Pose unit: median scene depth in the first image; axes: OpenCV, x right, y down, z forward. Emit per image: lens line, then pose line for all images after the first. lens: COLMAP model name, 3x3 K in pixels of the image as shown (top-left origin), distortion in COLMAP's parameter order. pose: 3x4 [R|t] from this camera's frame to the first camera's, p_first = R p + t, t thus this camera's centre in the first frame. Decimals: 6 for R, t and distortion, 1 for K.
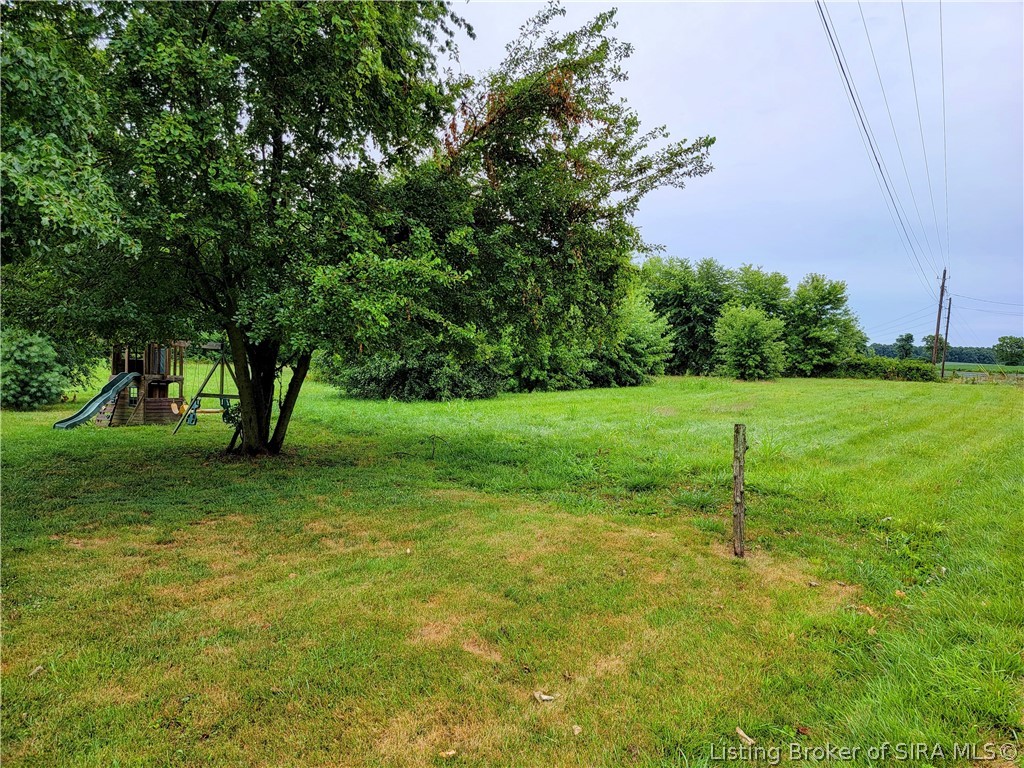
lens RADIAL K [[714.8, 0, 513.8], [0, 714.8, 389.0], [0, 0, 1]] dist [0.084500, -0.072302]
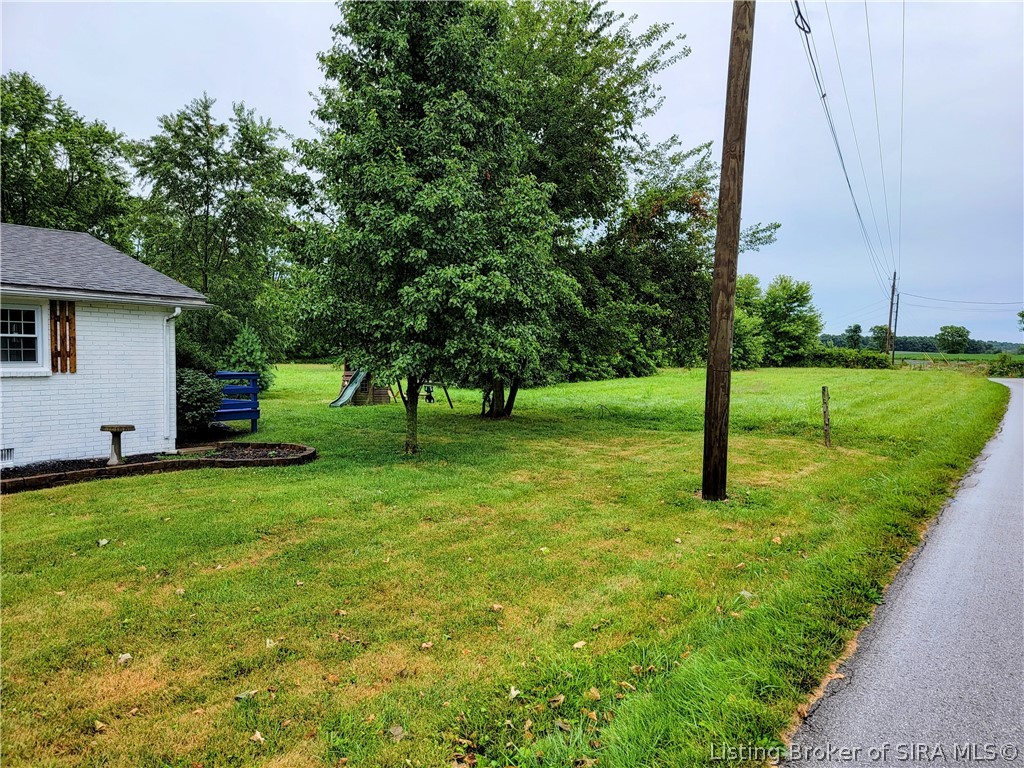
lens RADIAL K [[714.8, 0, 508.6], [0, 714.8, 376.9], [0, 0, 1]] dist [0.084500, -0.072302]
pose [[0.998600, -0.016915, 0.050125, -0.075196], [0.017415, 0.999803, -0.009558, 0.002768], [-0.049953, 0.010417, 0.998697, -0.110368]]
